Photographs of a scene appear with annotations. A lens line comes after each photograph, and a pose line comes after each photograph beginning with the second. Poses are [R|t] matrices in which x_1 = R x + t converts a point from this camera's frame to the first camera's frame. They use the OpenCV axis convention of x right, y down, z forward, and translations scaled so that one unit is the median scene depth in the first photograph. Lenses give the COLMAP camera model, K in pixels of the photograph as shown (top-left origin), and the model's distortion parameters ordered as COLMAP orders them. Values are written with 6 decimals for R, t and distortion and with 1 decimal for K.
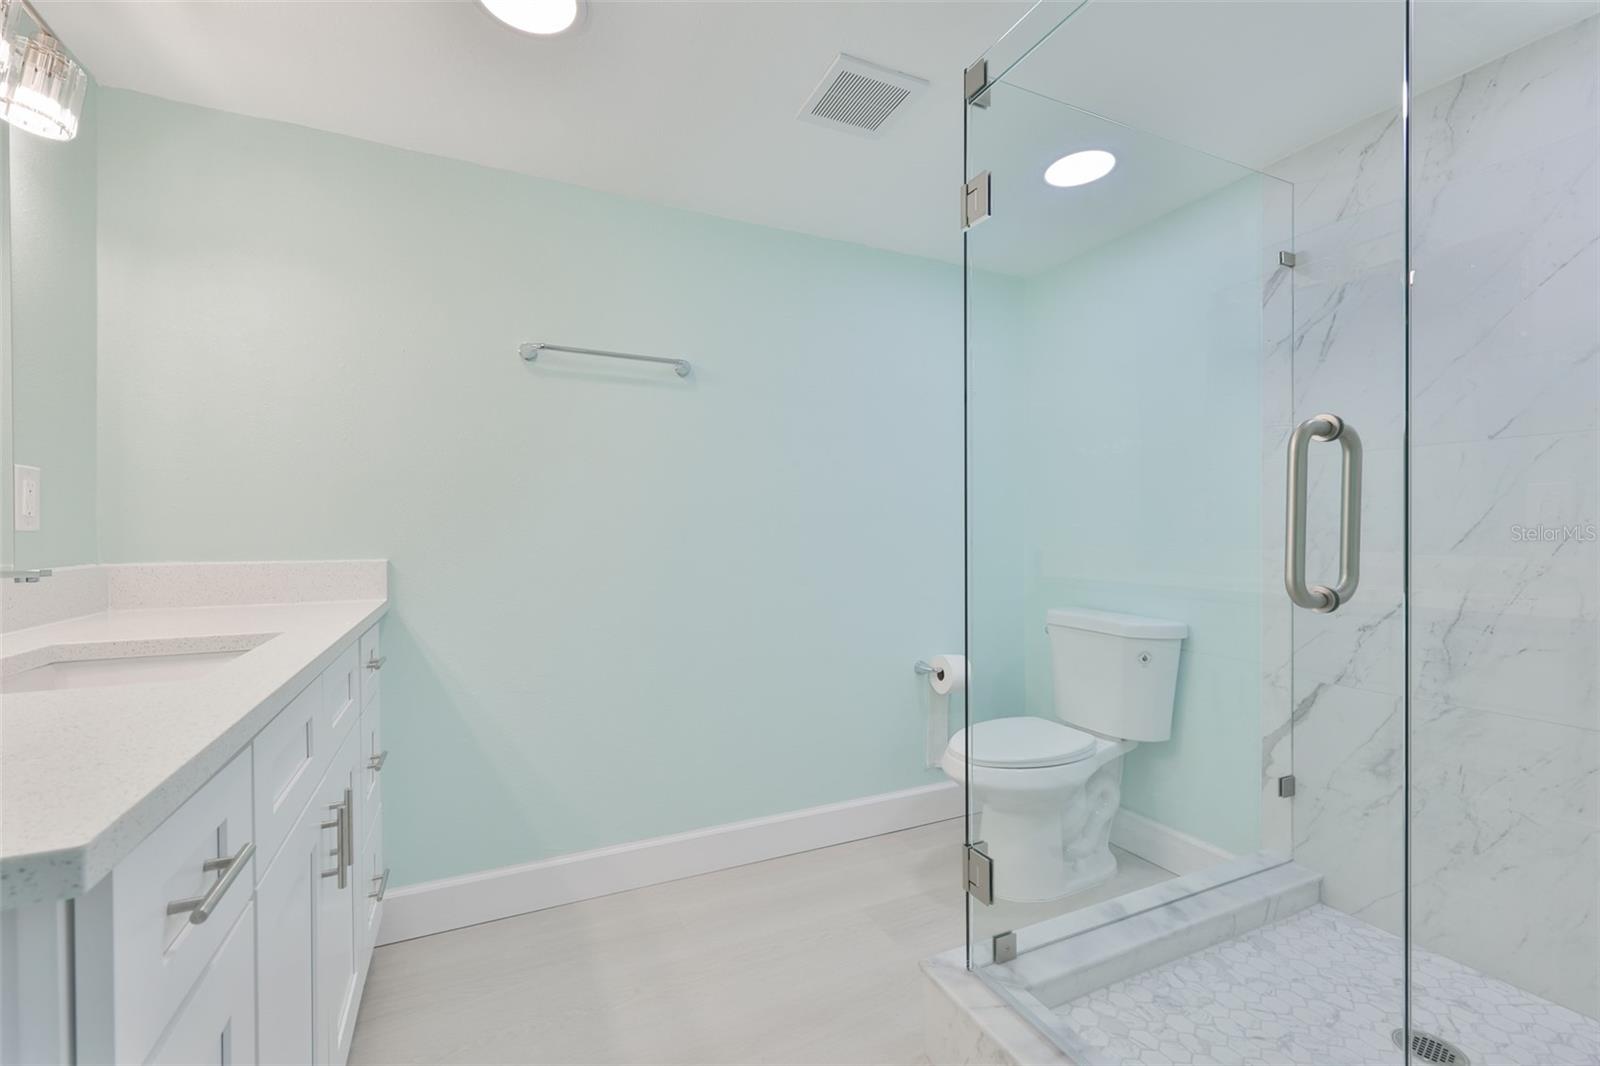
lens RADIAL K [[678.0, 0, 797.2], [0, 678.0, 534.0], [0, 0, 1]] dist [-0.002729, 0.000050]
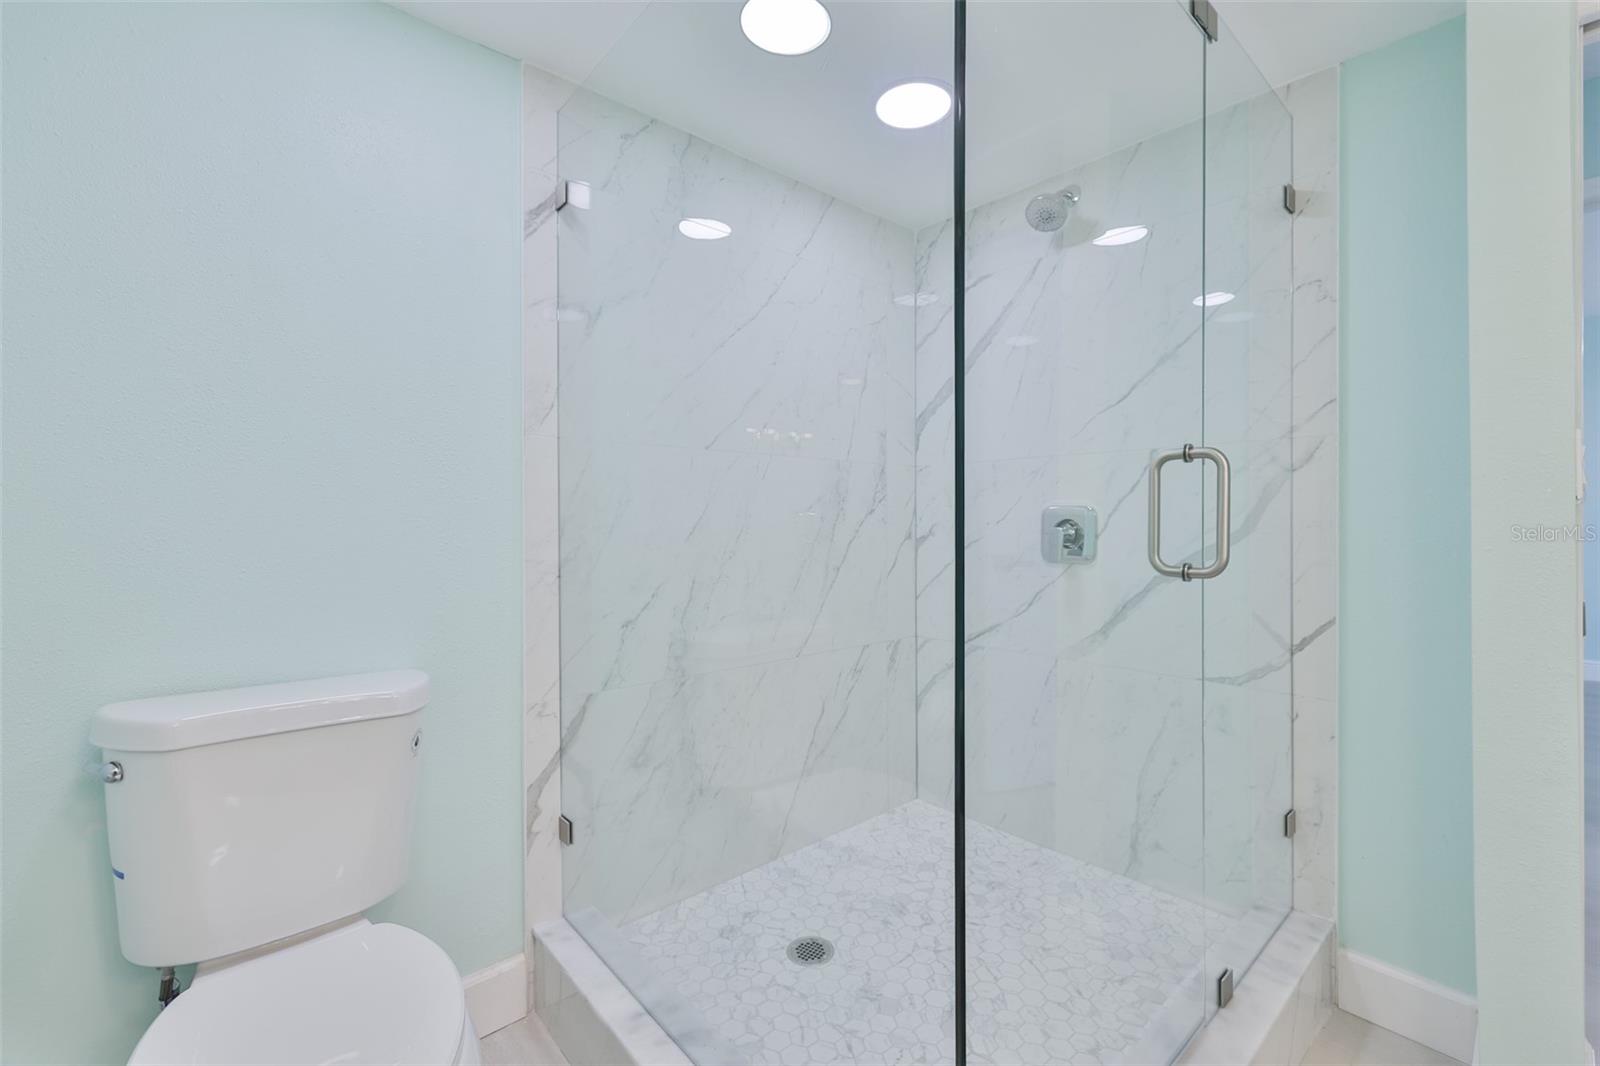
lens RADIAL K [[678.0, 0, 798.5], [0, 678.0, 533.1], [0, 0, 1]] dist [-0.002729, 0.000050]
pose [[-0.268887, -0.002705, 0.963168, -0.166620], [0.010727, 0.999926, 0.005803, 0.004399], [-0.963112, 0.011893, -0.268838, 0.987371]]
